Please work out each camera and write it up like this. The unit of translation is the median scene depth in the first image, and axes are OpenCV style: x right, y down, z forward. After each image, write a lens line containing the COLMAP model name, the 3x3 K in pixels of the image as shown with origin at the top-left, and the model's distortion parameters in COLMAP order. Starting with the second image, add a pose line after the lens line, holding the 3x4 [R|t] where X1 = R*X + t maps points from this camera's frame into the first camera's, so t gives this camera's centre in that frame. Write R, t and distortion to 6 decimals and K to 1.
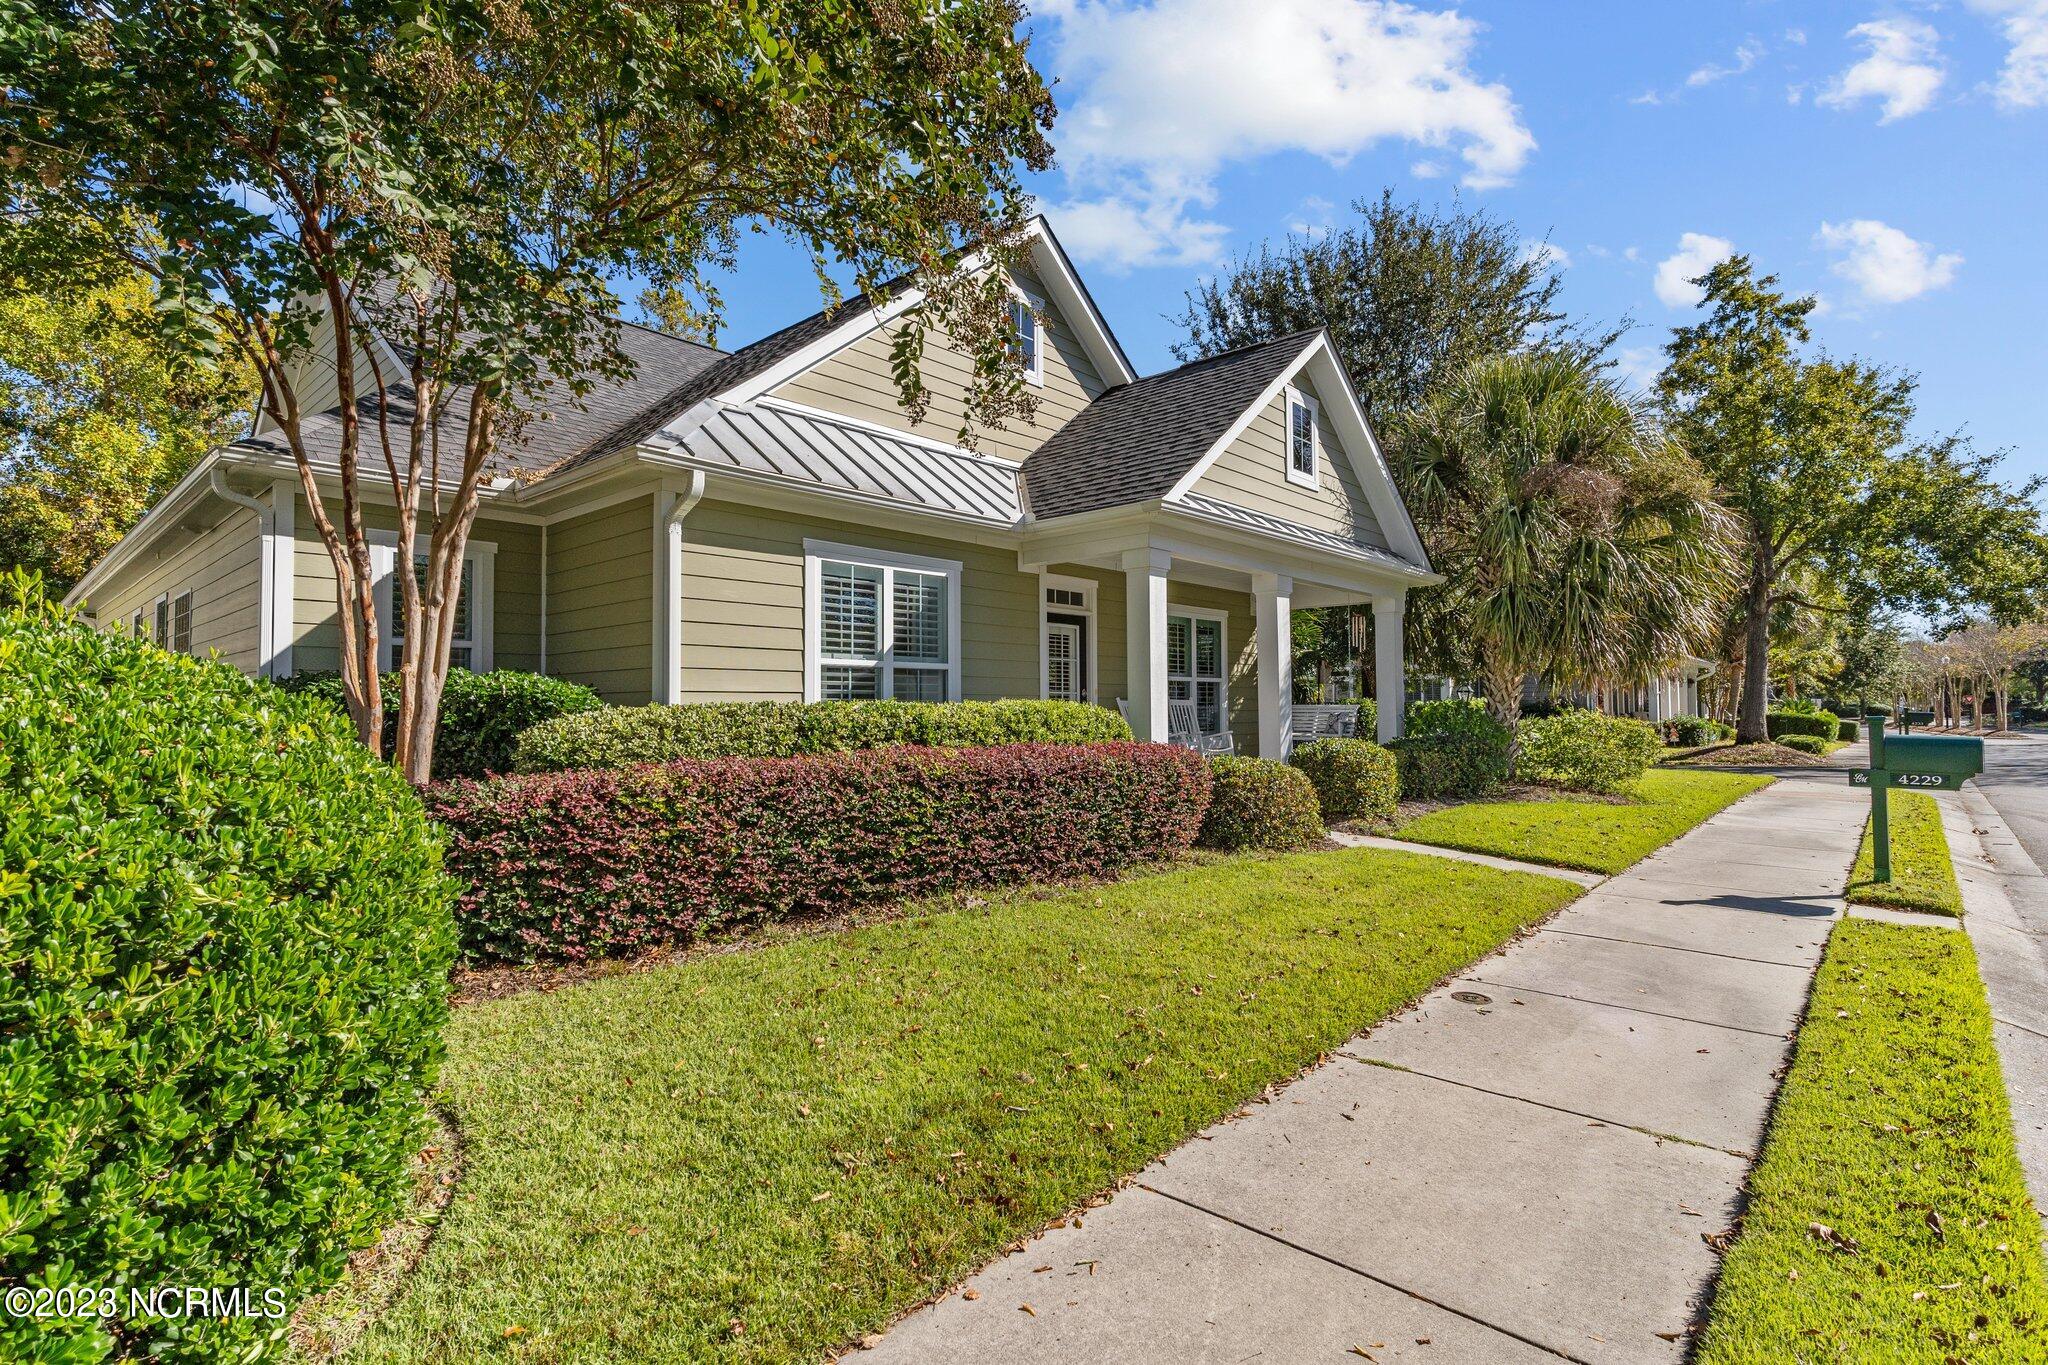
lens RADIAL K [[986.4, 0, 1033.7], [0, 986.4, 704.6], [0, 0, 1]] dist [0.006550, -0.001467]
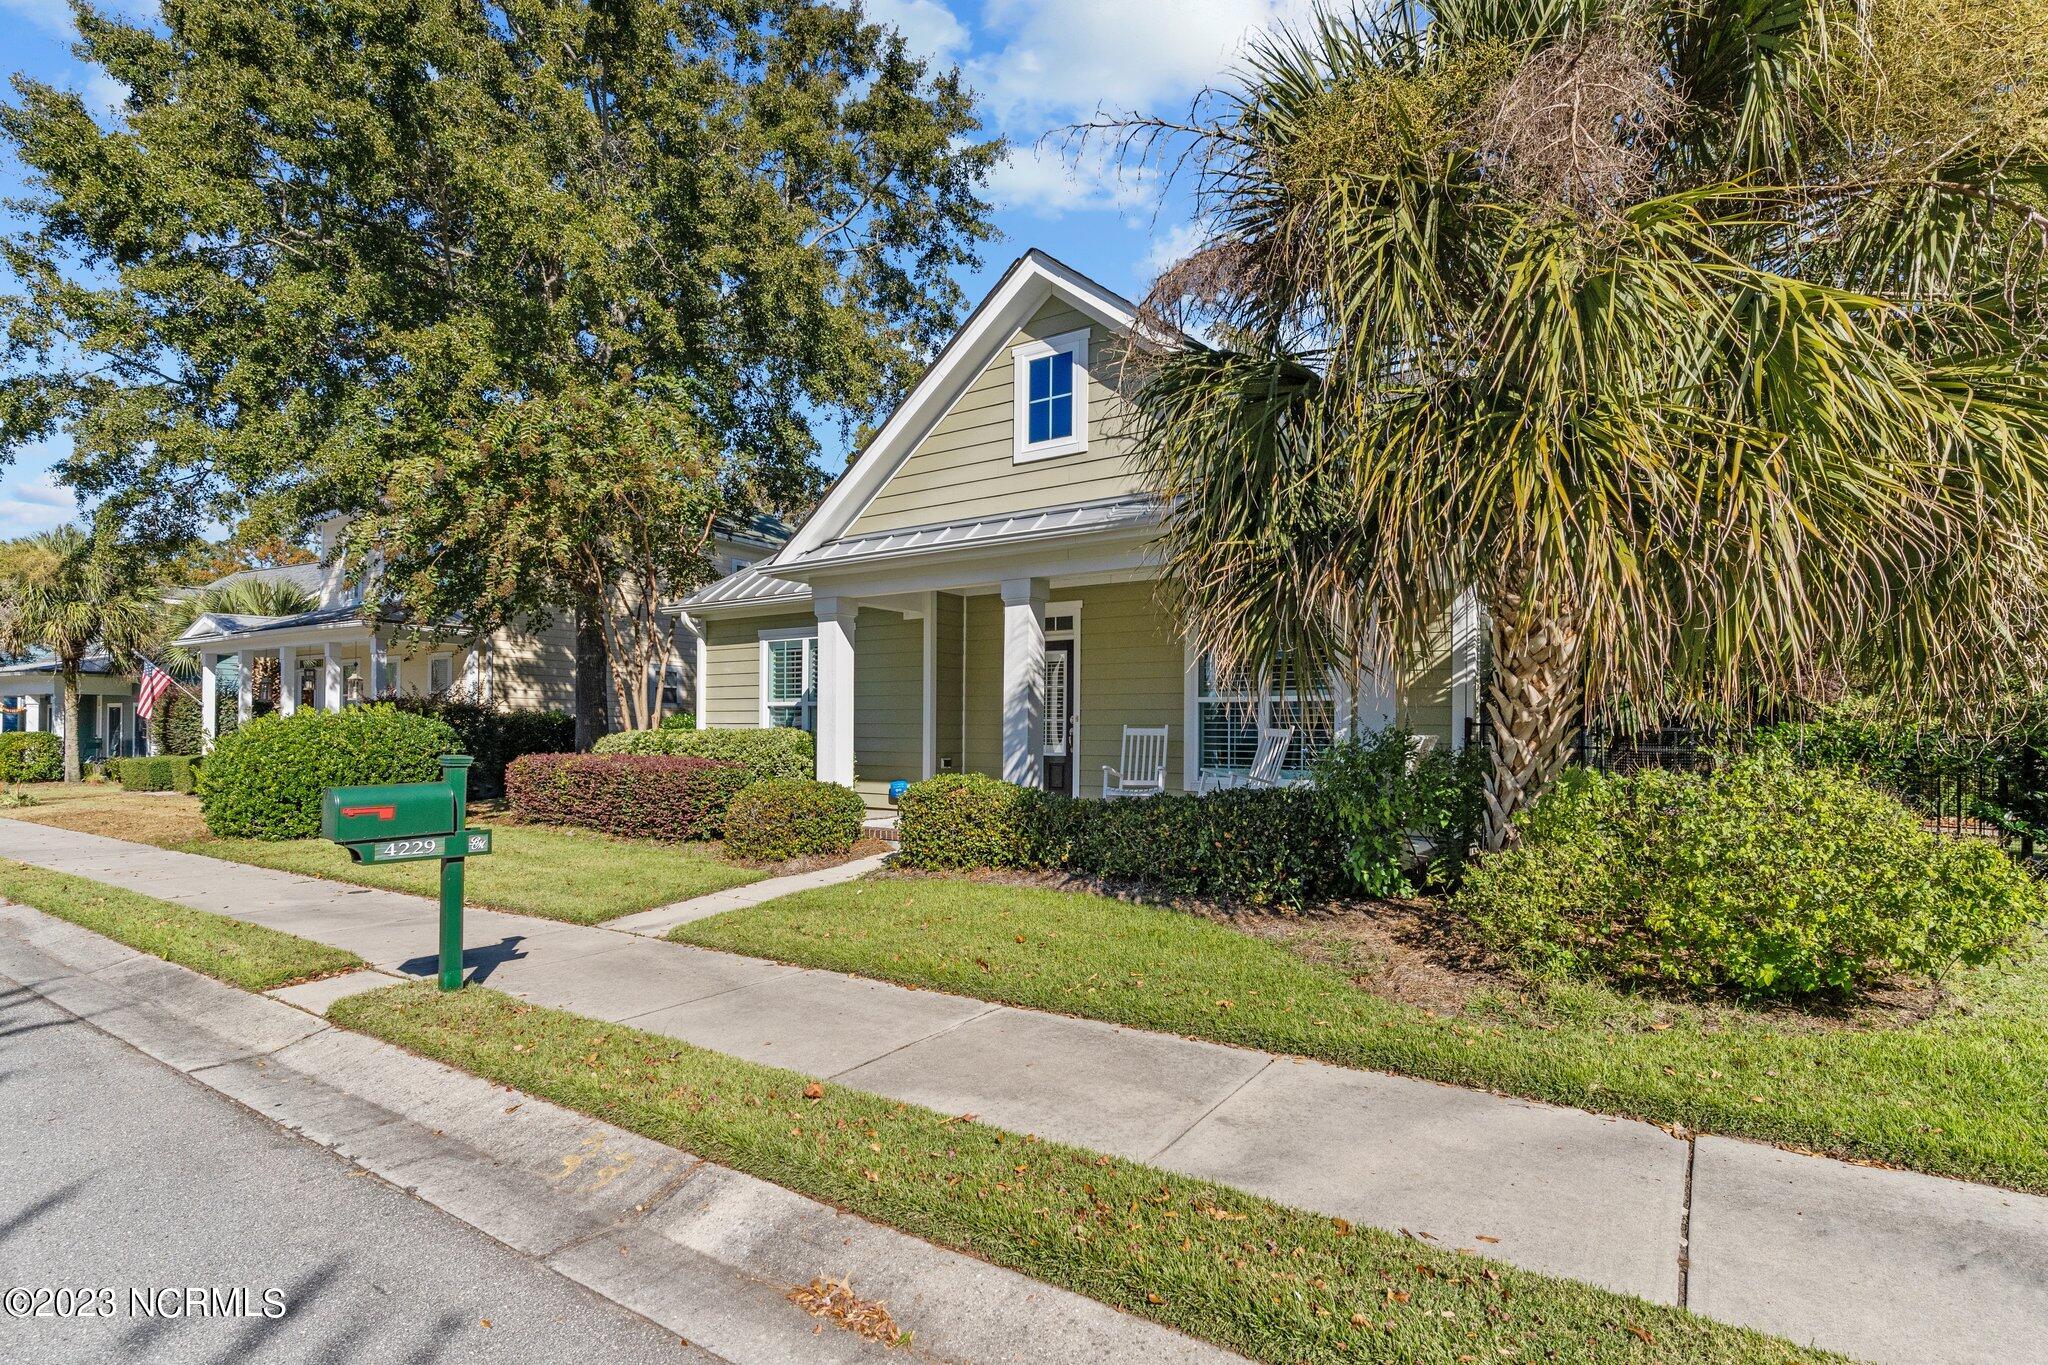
lens RADIAL K [[986.4, 0, 1011.3], [0, 986.4, 766.9], [0, 0, 1]] dist [0.006550, -0.001467]
pose [[0.127933, 0.042849, -0.990857, 1.350429], [-0.001915, 0.999075, 0.042958, -0.008993], [0.991781, -0.003599, 0.127897, 1.100947]]
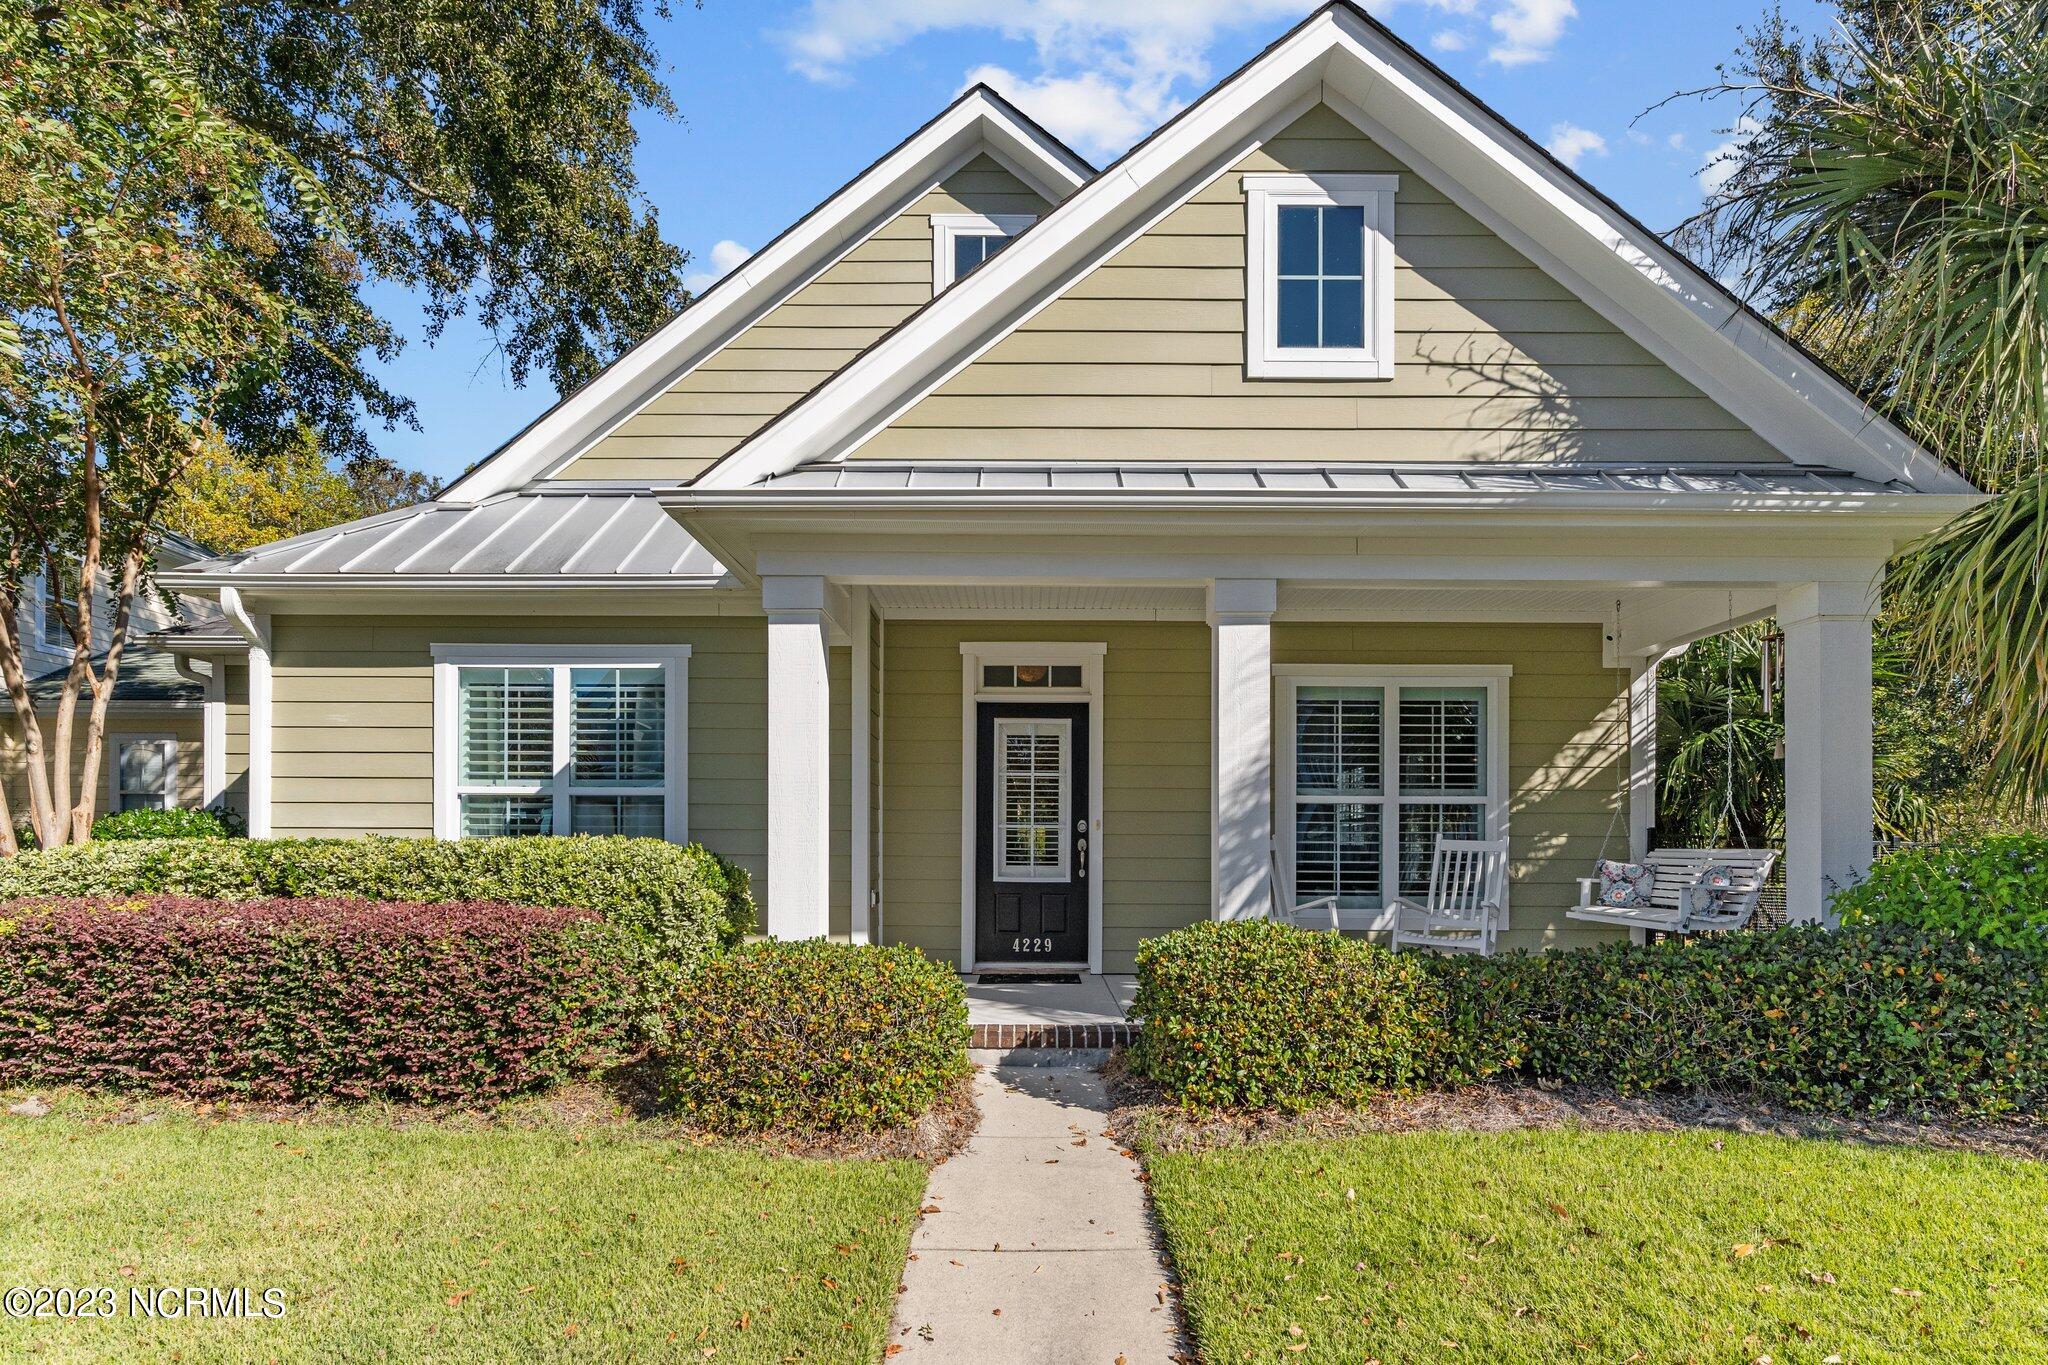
lens RADIAL K [[1039.3, 0, 1021.4], [0, 1039.3, 891.8], [0, 0, 1]] dist [-0.010434, 0.000190]
pose [[0.662287, 0.038300, -0.748271, 0.704584], [-0.004644, 0.998883, 0.047016, -0.000816], [0.749236, -0.027663, 0.661725, 0.715539]]
